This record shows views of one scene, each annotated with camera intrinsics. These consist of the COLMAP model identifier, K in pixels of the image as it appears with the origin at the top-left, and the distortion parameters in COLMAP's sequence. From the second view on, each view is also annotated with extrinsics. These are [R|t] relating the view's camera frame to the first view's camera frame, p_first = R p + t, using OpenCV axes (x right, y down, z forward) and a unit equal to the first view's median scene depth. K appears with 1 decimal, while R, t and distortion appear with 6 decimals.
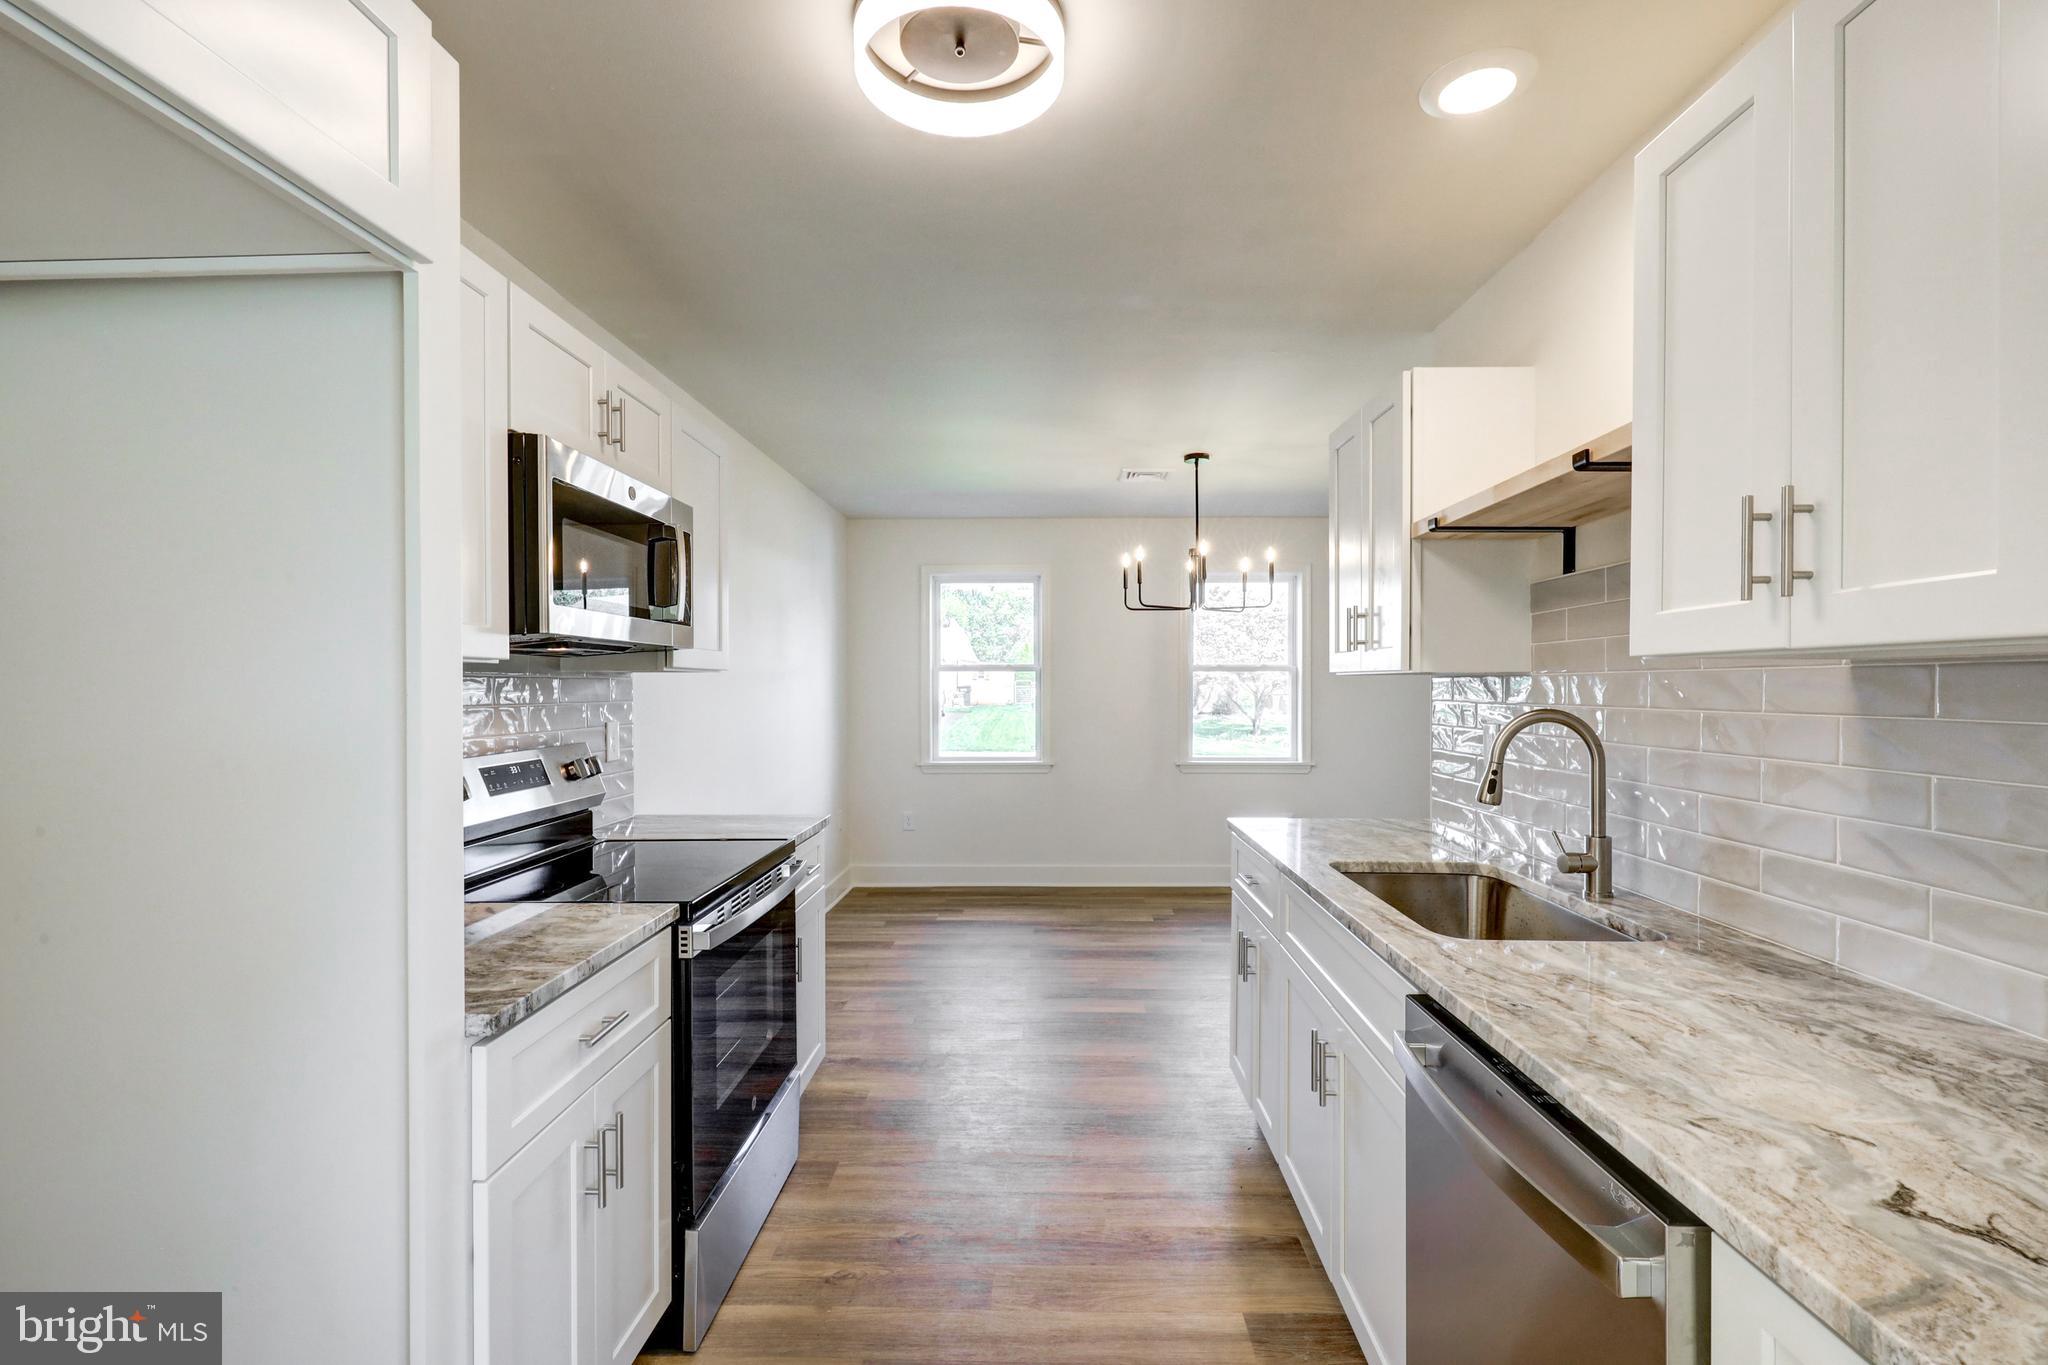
lens RADIAL K [[935.5, 0, 1030.6], [0, 935.5, 685.4], [0, 0, 1]] dist [-0.001761, 0.001447]
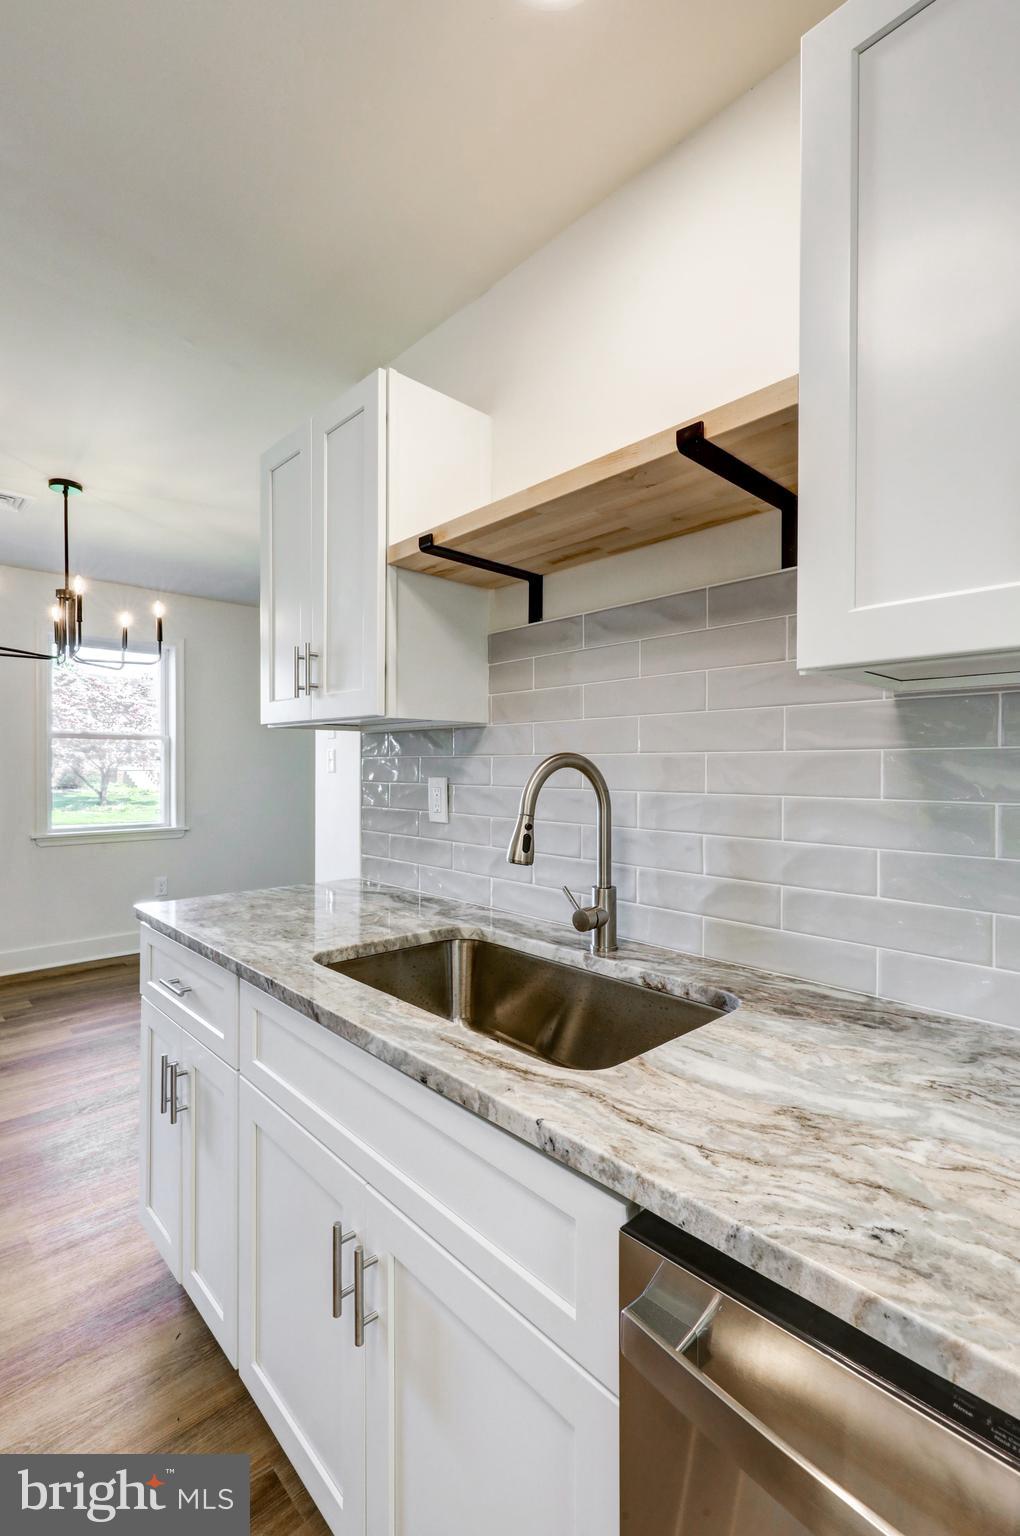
lens RADIAL K [[701.6, 0, 519.3], [0, 701.6, 768.4], [0, 0, 1]] dist [-0.001761, 0.001447]
pose [[0.712072, -0.003838, 0.702096, 0.042720], [-0.000518, 0.999982, 0.005992, 0.035883], [-0.702106, -0.004631, 0.712057, 0.546078]]
